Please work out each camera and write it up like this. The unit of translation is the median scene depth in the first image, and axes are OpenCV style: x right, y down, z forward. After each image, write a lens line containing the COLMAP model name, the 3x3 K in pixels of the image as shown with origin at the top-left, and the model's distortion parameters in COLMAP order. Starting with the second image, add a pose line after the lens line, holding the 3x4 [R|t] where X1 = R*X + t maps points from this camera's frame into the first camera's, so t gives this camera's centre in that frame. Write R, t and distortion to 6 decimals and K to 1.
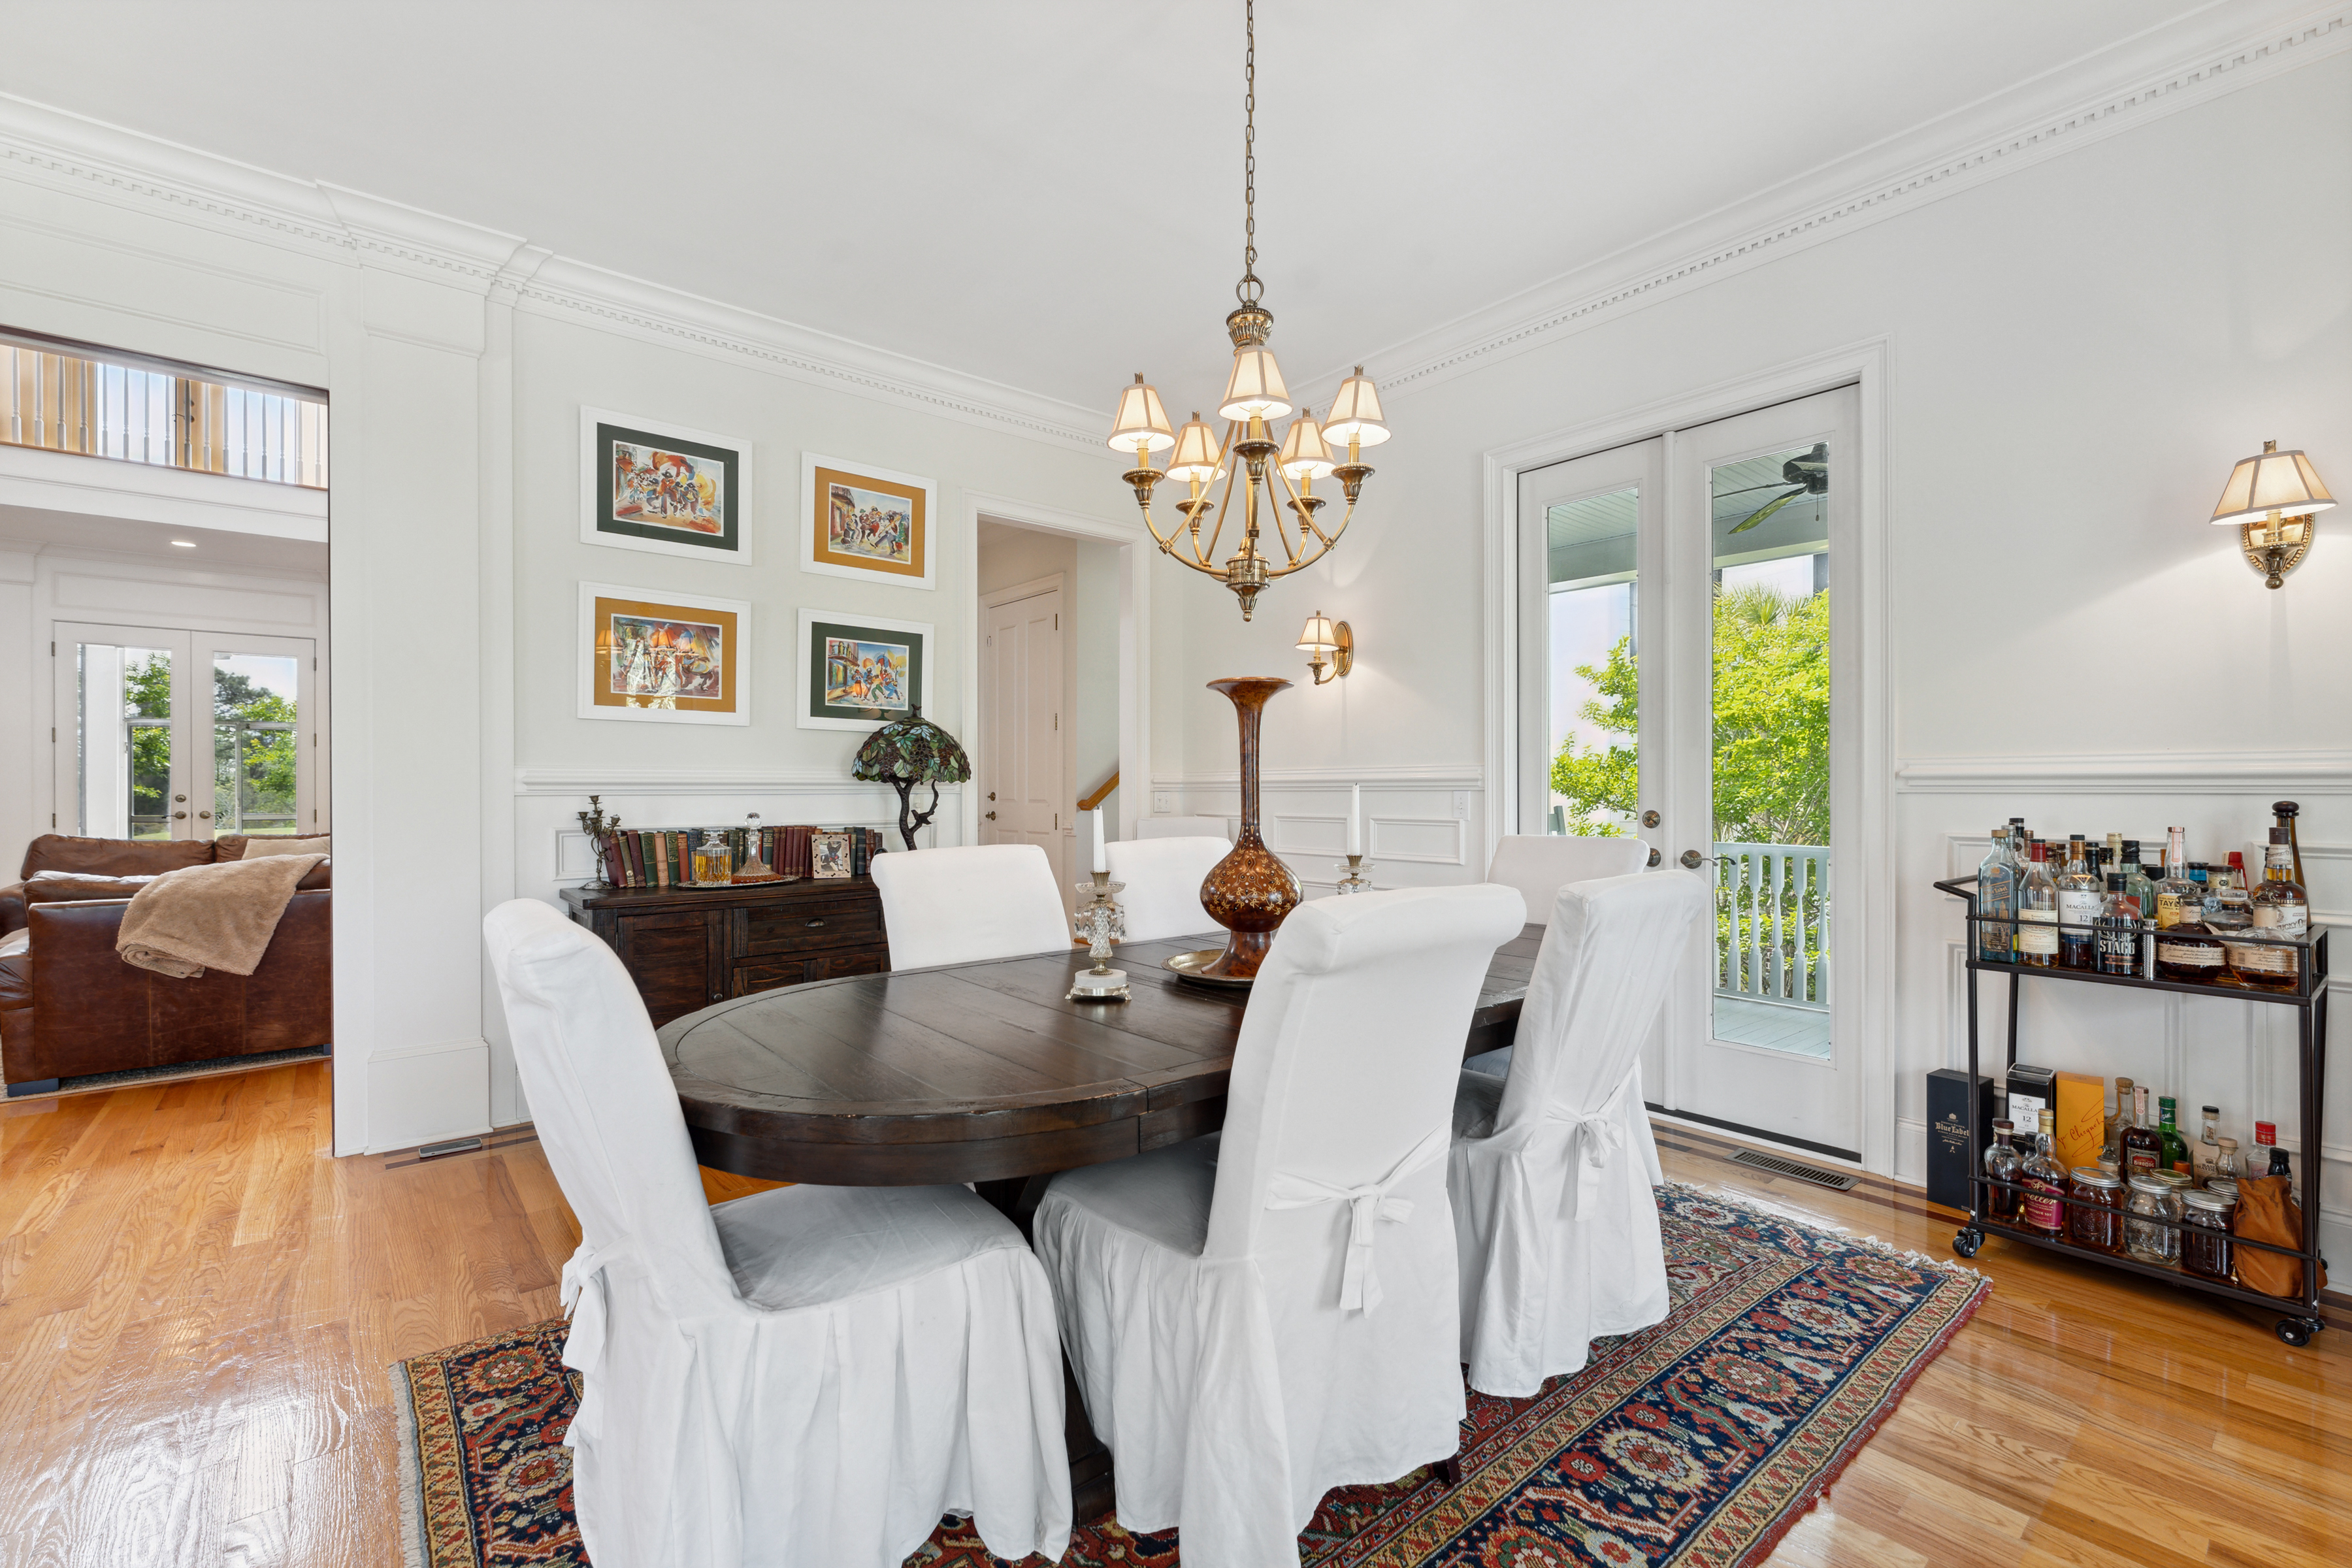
lens RADIAL K [[1038.4, 0, 1170.1], [0, 1038.4, 785.8], [0, 0, 1]] dist [0.001416, -0.000436]
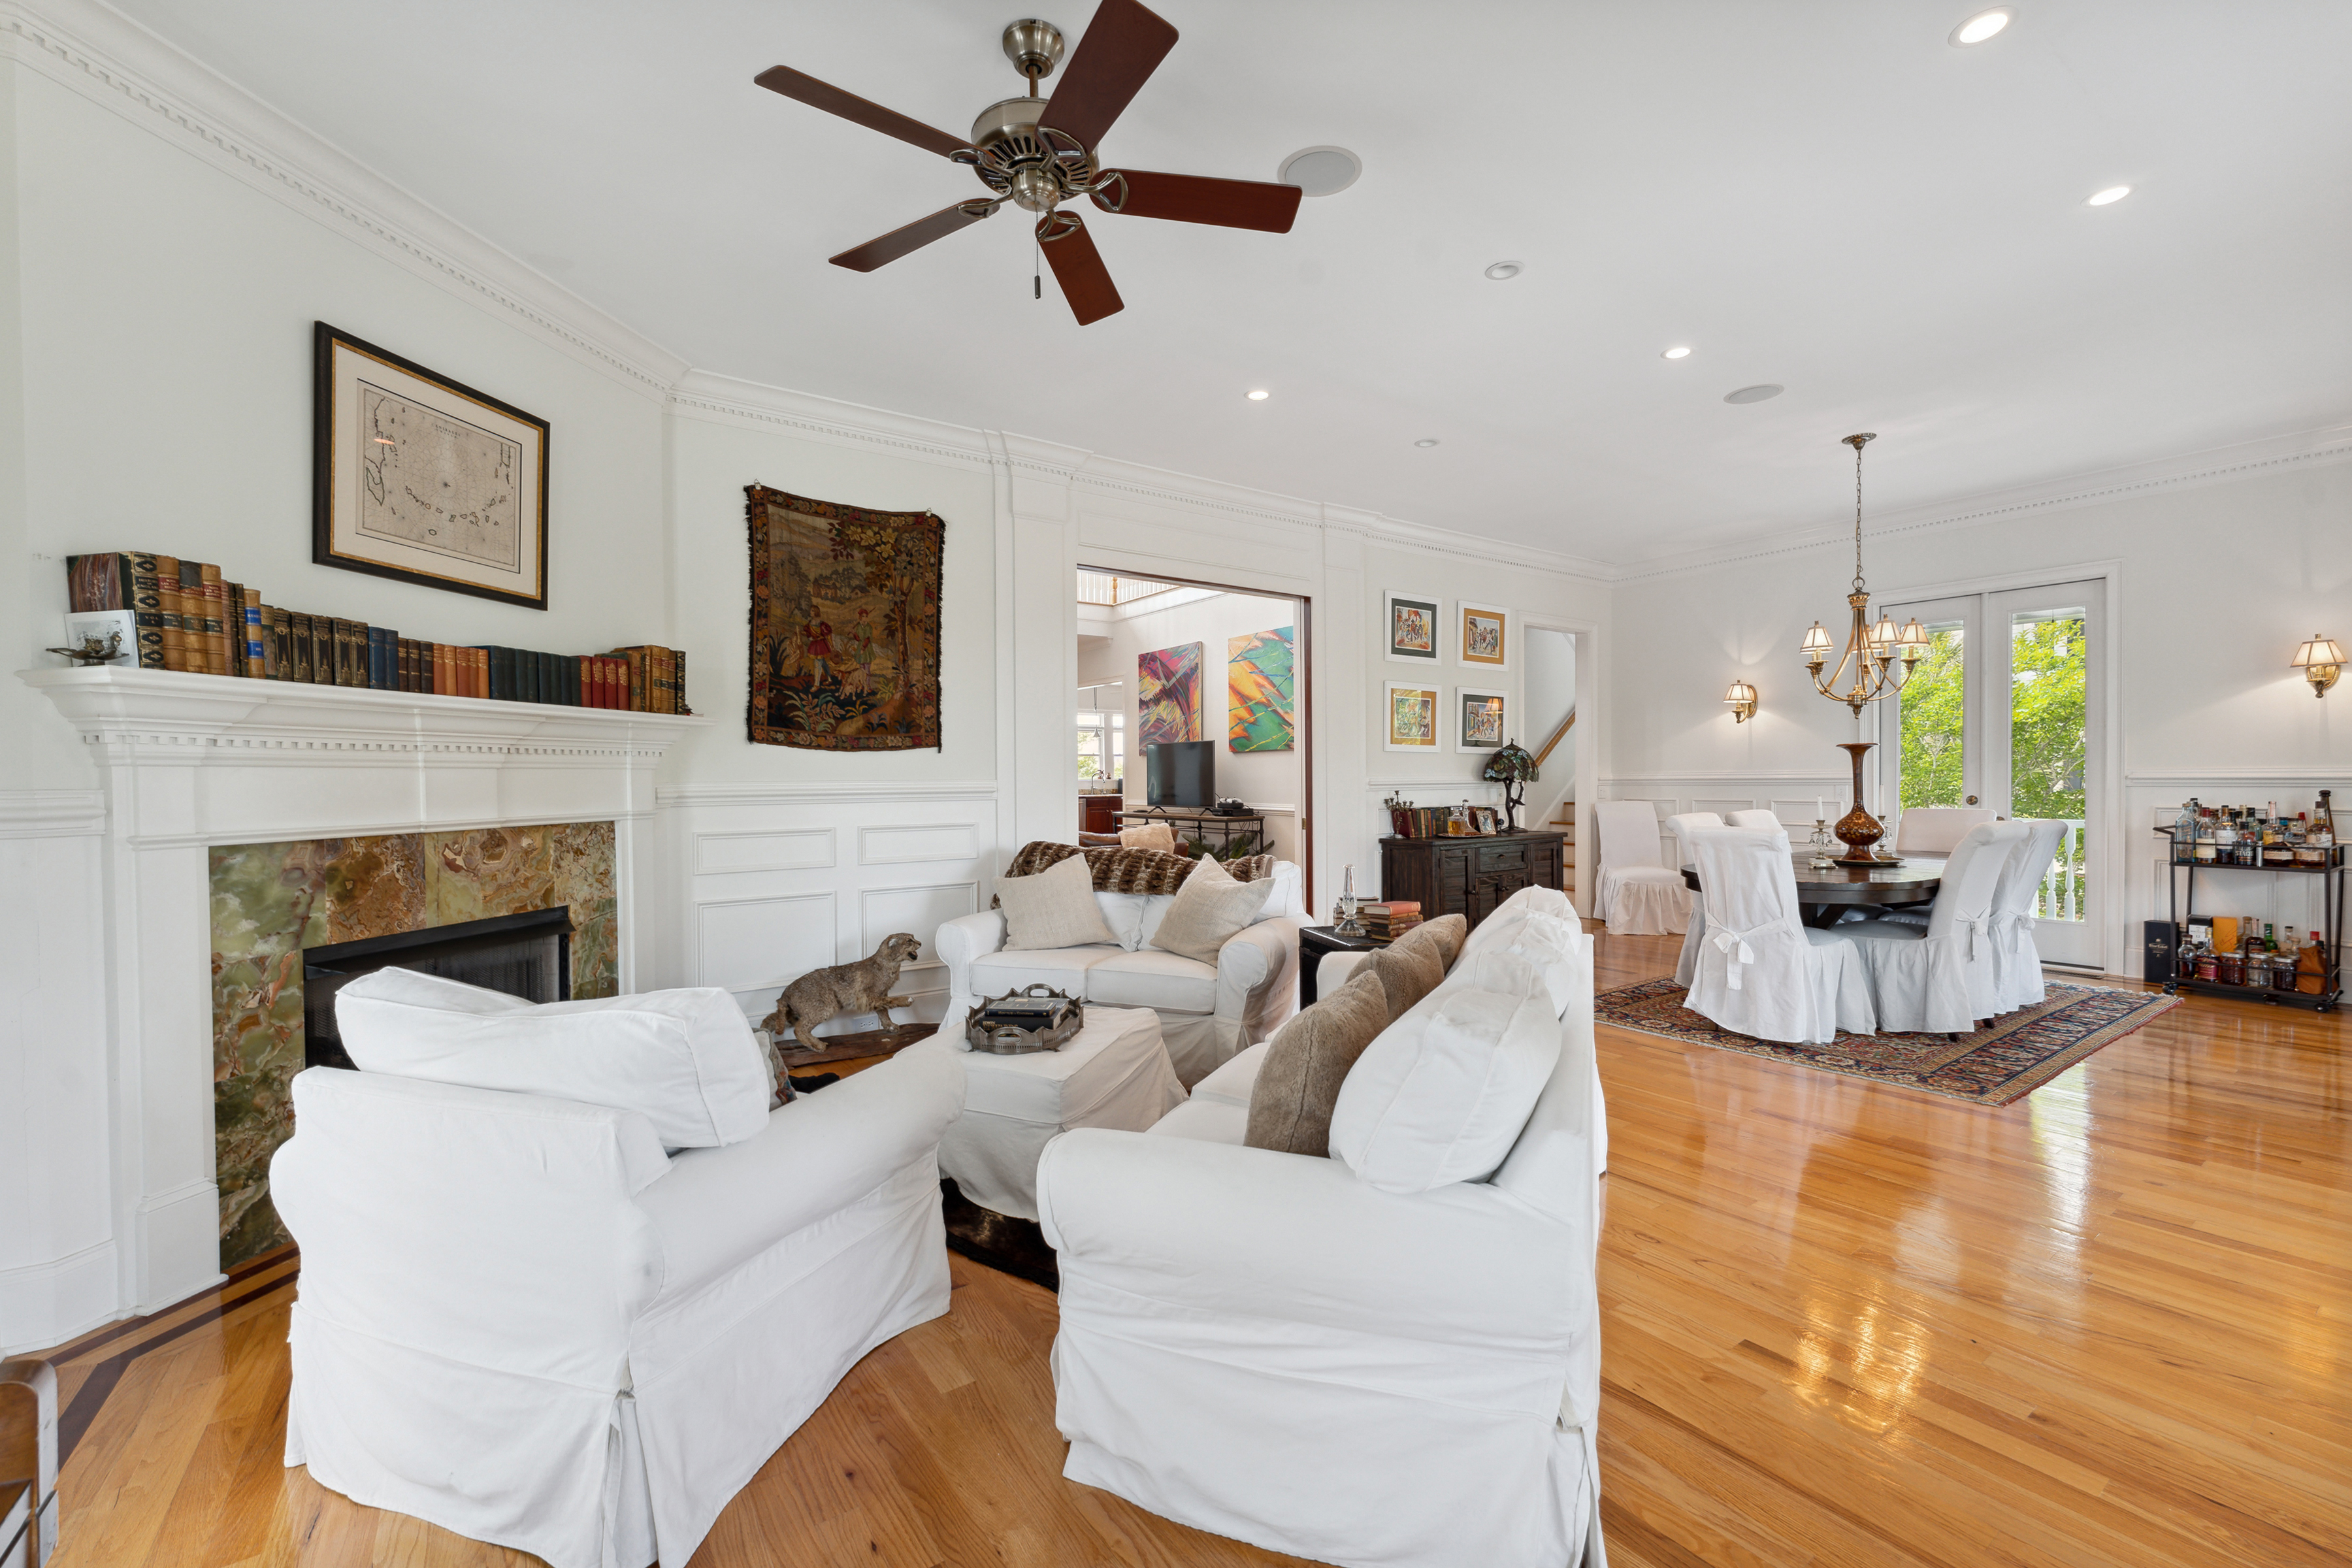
lens RADIAL K [[978.2, 0, 1183.3], [0, 978.2, 787.7], [0, 0, 1]] dist [-0.000605, -0.000069]
pose [[0.995994, -0.006006, -0.089222, -1.168576], [0.007222, 0.999885, 0.013311, -0.034468], [0.089132, -0.013902, 0.995923, -1.289883]]
